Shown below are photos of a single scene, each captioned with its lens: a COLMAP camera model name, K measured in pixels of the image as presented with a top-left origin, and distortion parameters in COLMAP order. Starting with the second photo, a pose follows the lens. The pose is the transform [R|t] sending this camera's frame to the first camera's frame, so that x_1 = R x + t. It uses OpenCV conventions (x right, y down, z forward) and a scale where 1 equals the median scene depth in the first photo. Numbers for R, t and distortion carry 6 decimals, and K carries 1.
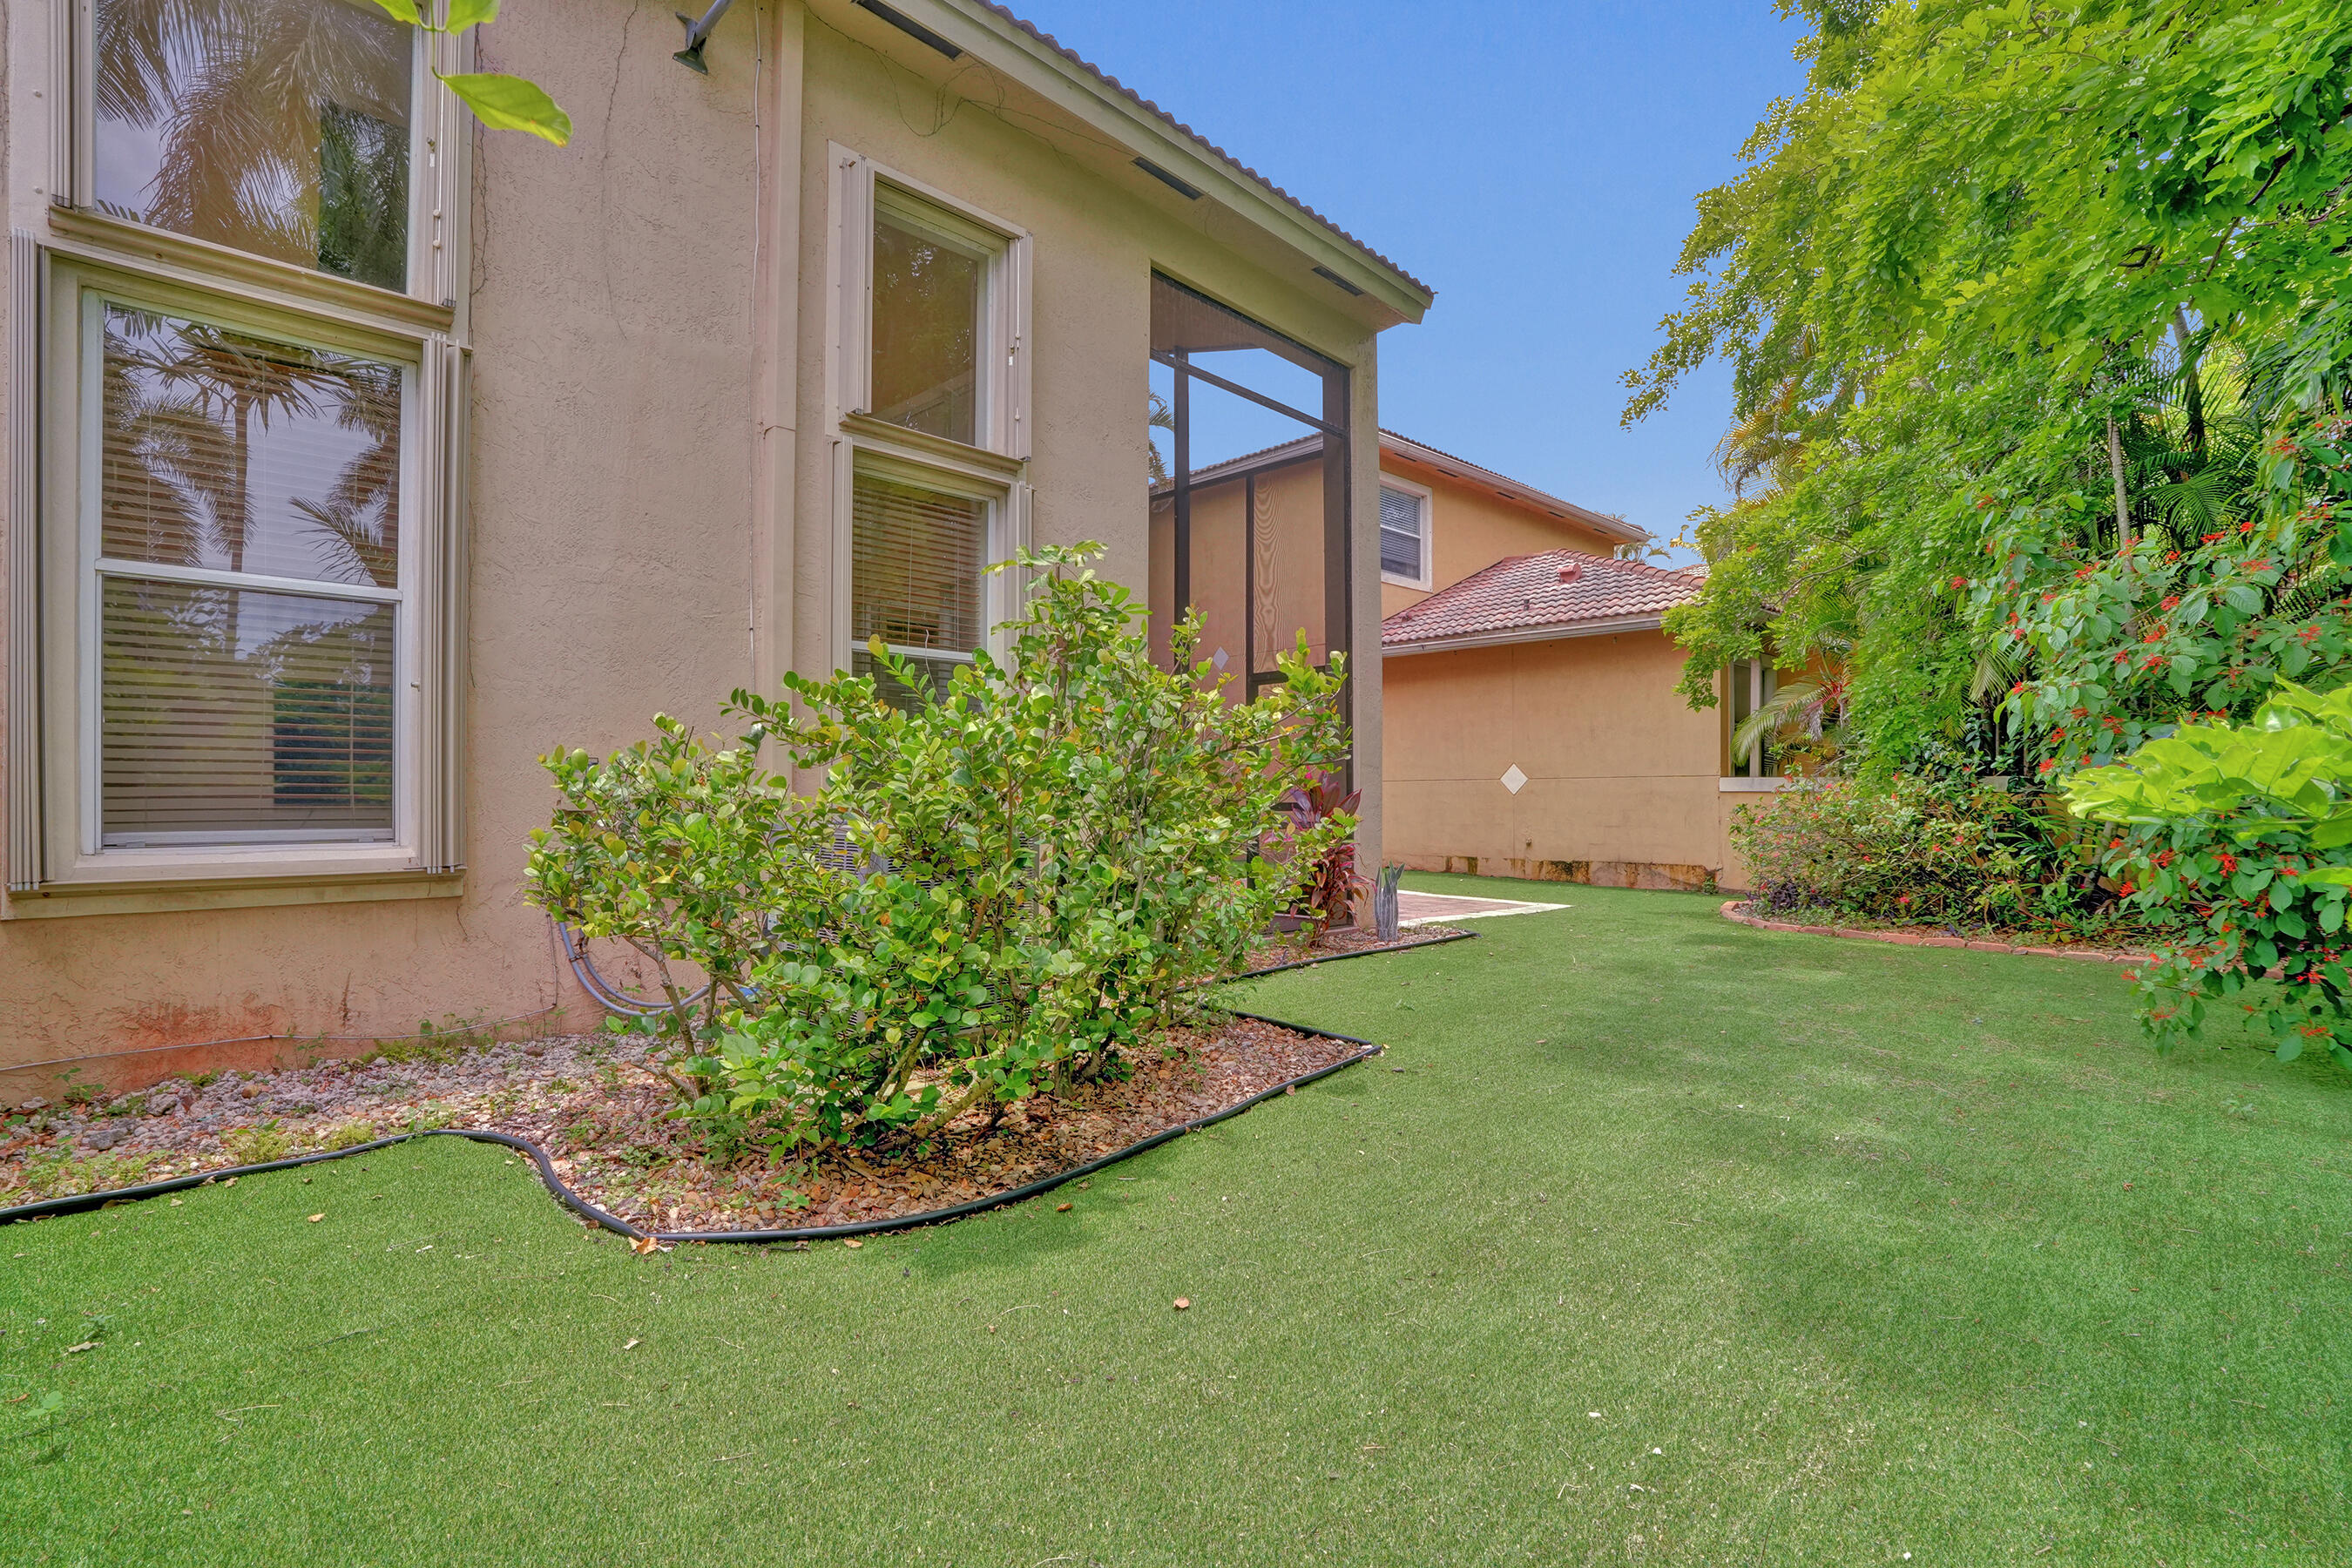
lens RADIAL K [[1077.7, 0, 1176.0], [0, 1077.7, 784.0], [0, 0, 1]] dist [-0.066483, 0.025310]
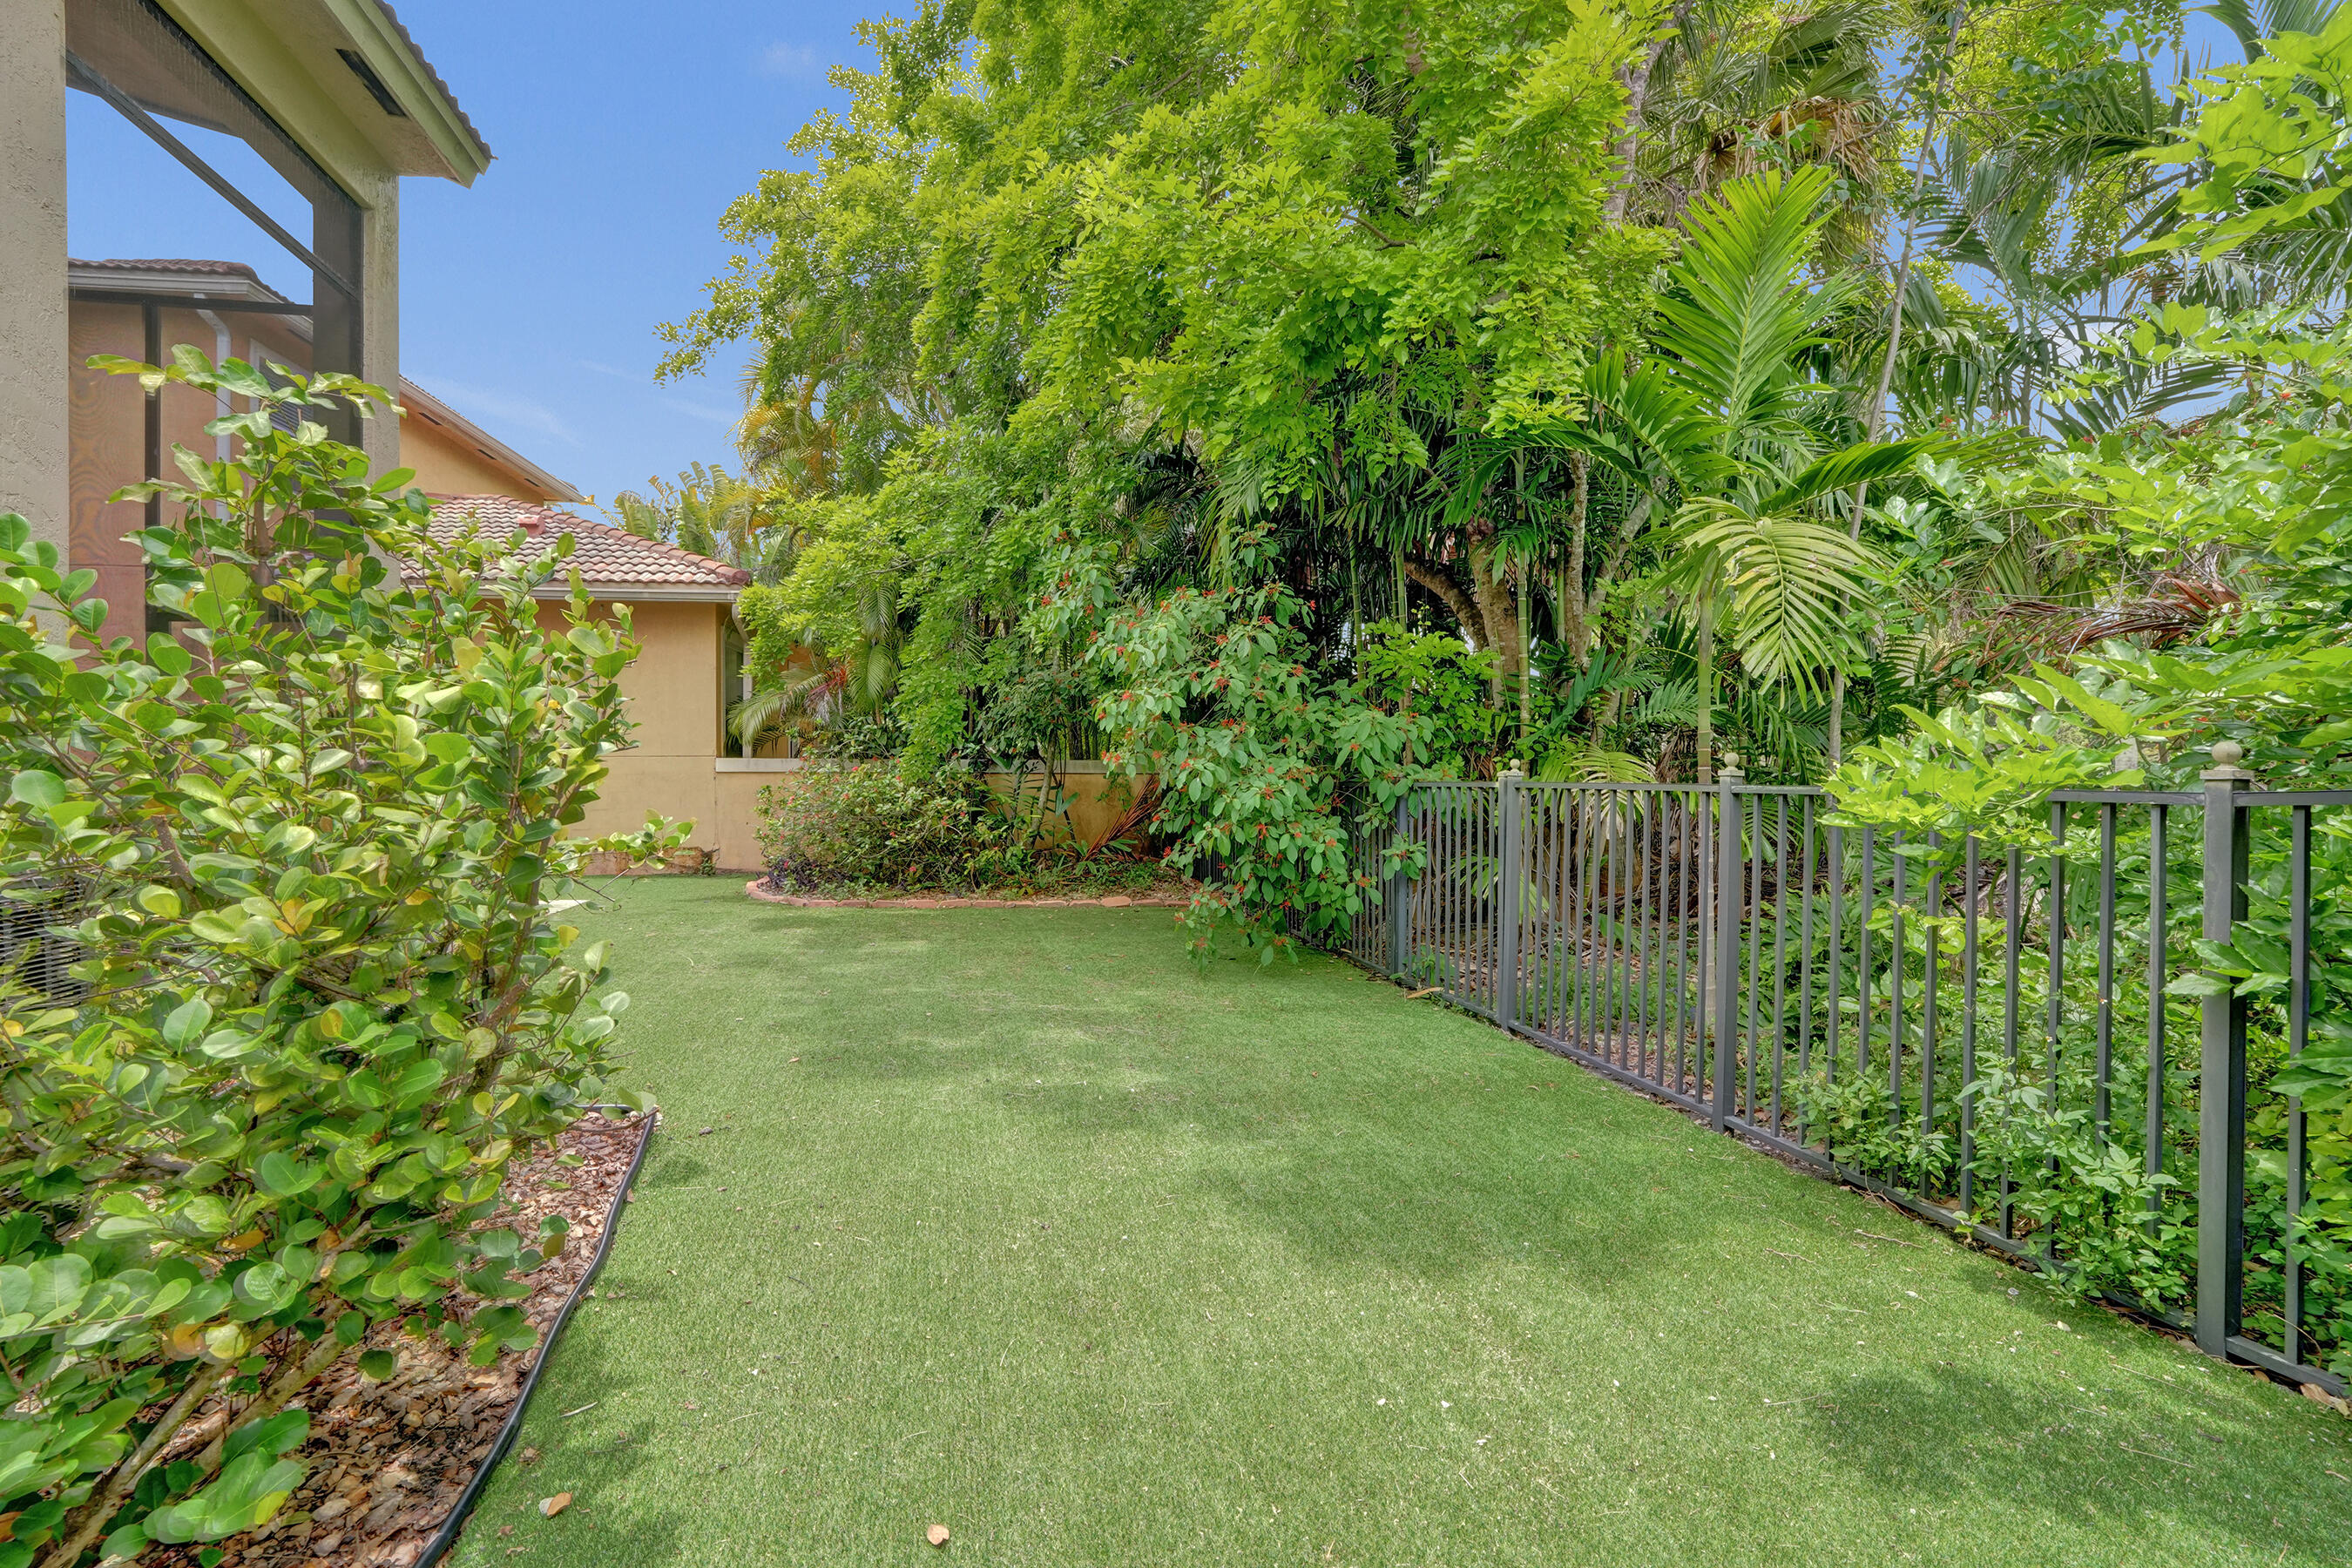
lens RADIAL K [[1084.8, 0, 1176.0], [0, 1084.8, 784.0], [0, 0, 1]] dist [-0.065858, 0.025326]
pose [[0.569087, -0.013157, 0.822172, -0.113406], [-0.005538, 0.999788, 0.019833, -0.006746], [-0.822259, -0.015840, 0.568893, 0.112568]]
